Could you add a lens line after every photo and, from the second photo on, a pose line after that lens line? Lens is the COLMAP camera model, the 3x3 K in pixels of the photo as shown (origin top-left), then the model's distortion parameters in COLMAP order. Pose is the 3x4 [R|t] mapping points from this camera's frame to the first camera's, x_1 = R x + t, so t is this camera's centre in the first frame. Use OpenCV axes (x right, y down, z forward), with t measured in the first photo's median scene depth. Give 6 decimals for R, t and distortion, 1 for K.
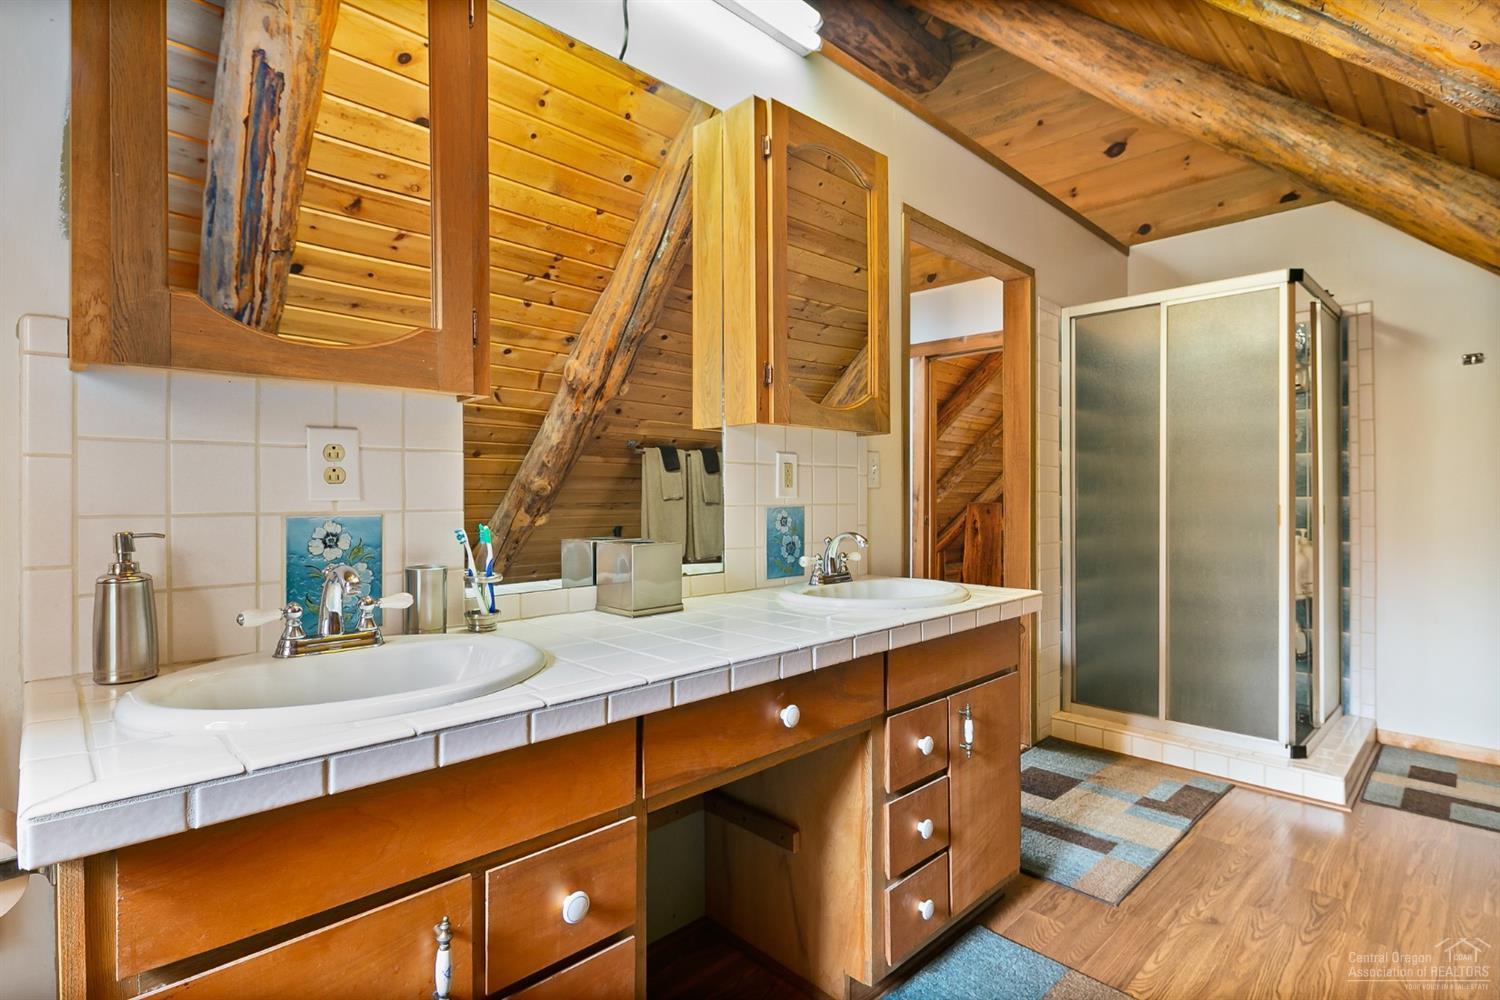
lens RADIAL K [[740.7, 0, 754.8], [0, 740.7, 497.6], [0, 0, 1]] dist [0.002333, -0.001078]
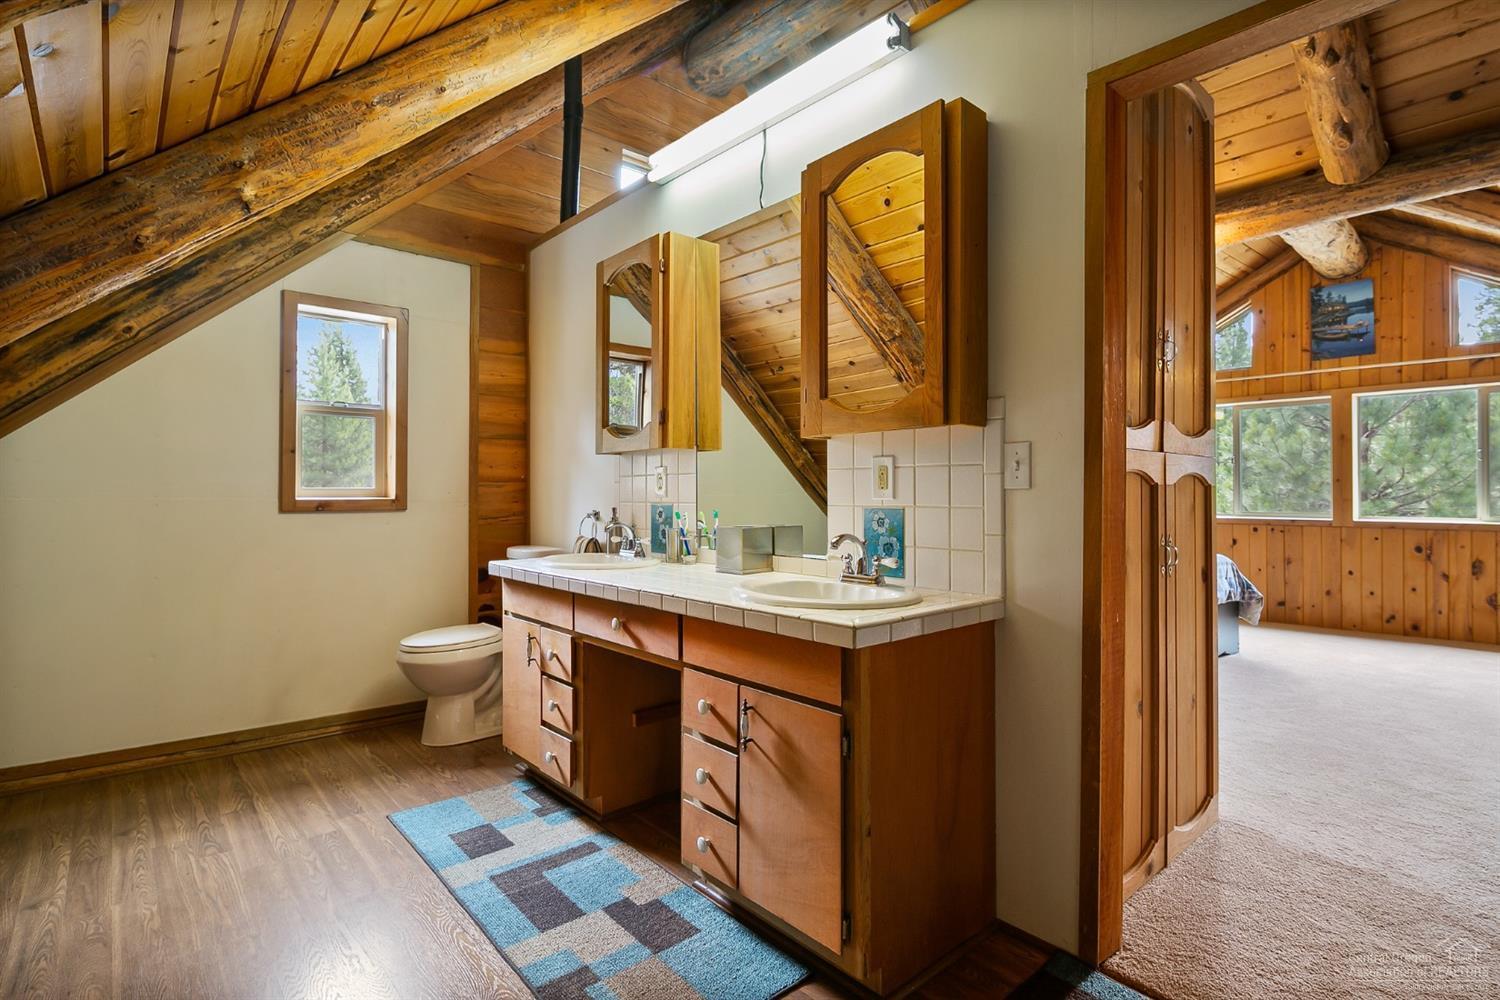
lens RADIAL K [[740.7, 0, 754.8], [0, 740.7, 492.4], [0, 0, 1]] dist [0.002333, -0.001078]
pose [[-0.057012, -0.002188, -0.998371, 1.098210], [-0.008474, 0.999963, -0.001708, -0.006417], [0.998338, 0.008363, -0.057029, 0.888670]]
